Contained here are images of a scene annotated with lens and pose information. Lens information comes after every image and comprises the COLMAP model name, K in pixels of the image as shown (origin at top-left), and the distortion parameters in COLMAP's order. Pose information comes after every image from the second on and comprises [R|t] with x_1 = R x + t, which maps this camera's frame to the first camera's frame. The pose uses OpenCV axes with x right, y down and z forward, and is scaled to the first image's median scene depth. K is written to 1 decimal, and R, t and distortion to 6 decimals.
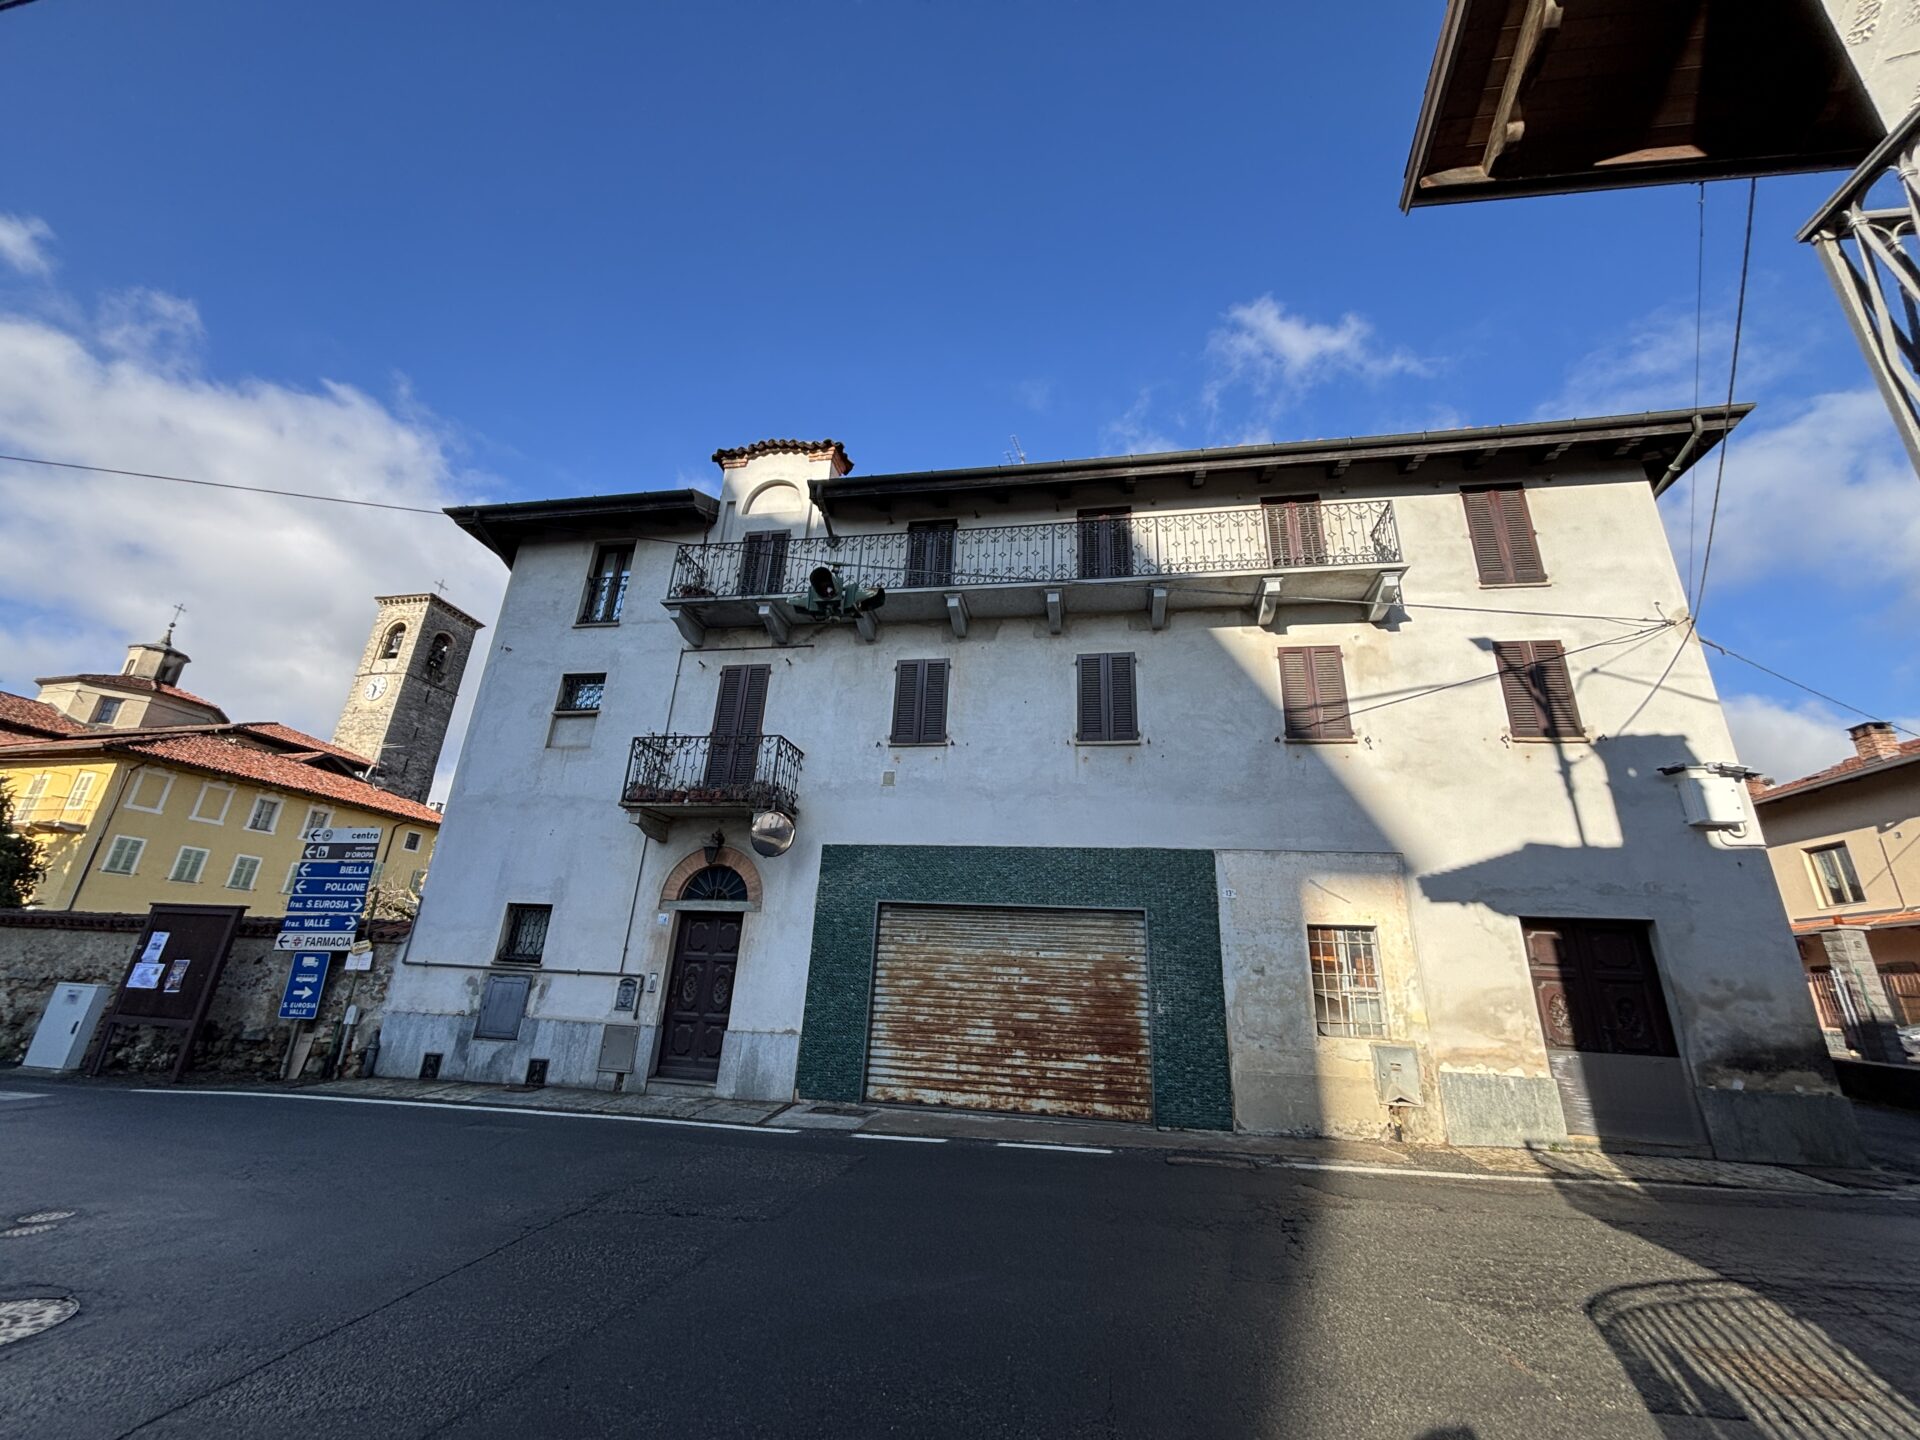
lens RADIAL K [[768.0, 0, 950.4], [0, 768.0, 705.0], [0, 0, 1]] dist [-0.001267, 0.000764]
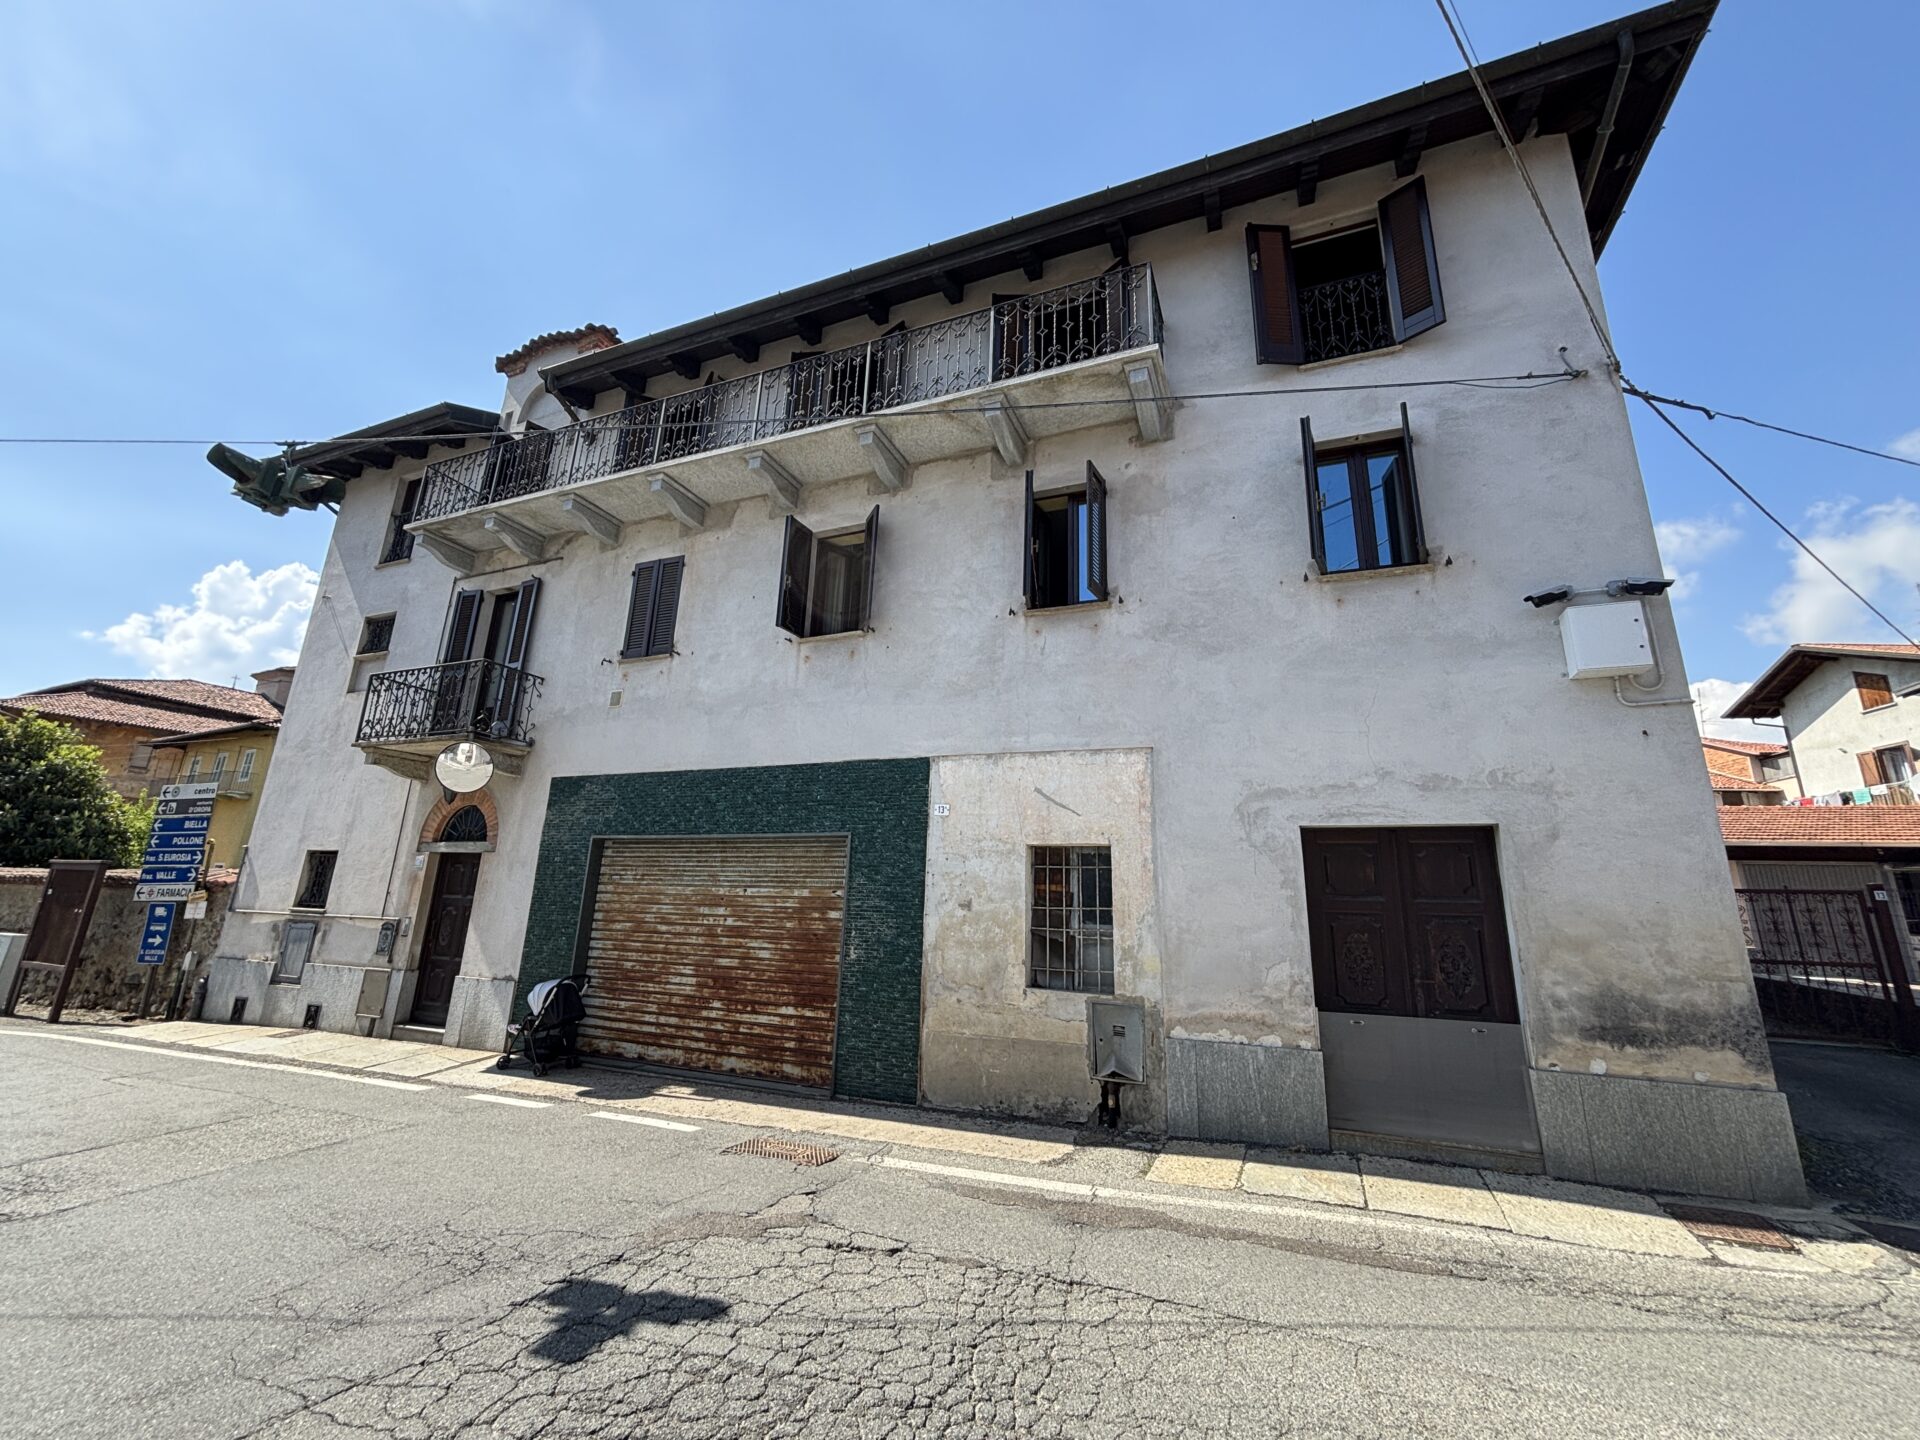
lens RADIAL K [[768.0, 0, 962.2], [0, 768.0, 713.5], [0, 0, 1]] dist [-0.001267, 0.000764]
pose [[0.978384, -0.064899, -0.196349, 0.506567], [0.081482, 0.993650, 0.077588, 0.080260], [0.190067, -0.091910, 0.977460, 0.225987]]
